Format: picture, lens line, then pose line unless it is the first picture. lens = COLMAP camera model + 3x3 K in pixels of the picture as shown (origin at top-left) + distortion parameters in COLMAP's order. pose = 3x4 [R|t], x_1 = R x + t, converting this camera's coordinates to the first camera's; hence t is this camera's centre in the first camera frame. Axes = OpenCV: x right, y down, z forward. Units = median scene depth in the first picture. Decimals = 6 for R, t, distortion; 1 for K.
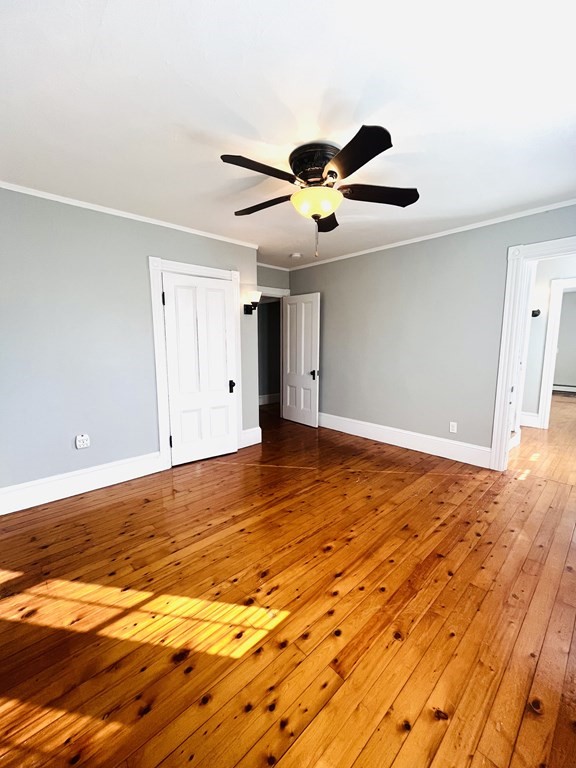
lens RADIAL K [[308.8, 0, 288.0], [0, 308.8, 384.0], [0, 0, 1]] dist [-0.000420, -0.000019]
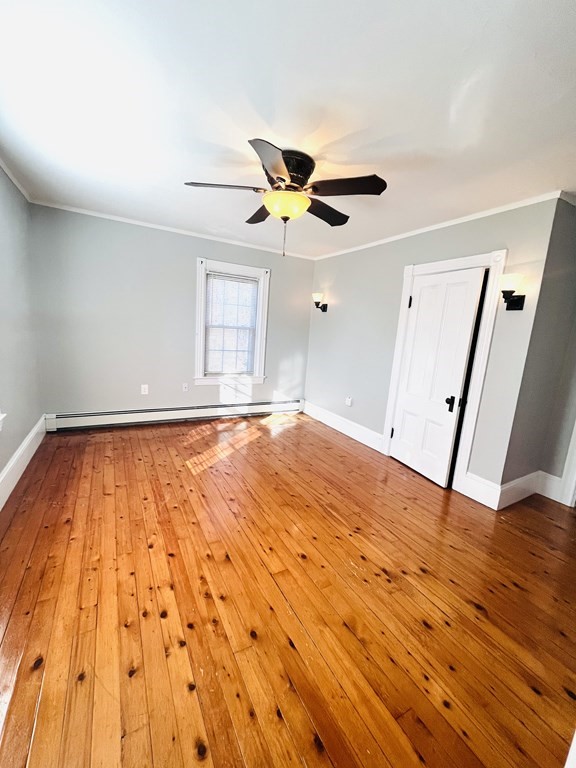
lens RADIAL K [[312.6, 0, 288.3], [0, 312.6, 381.6], [0, 0, 1]] dist [-0.001852, -0.000227]
pose [[-0.233749, 0.147697, -0.961014, 1.130333], [-0.202645, 0.959289, 0.196722, -0.196915], [0.950945, 0.240728, -0.194302, 1.259601]]
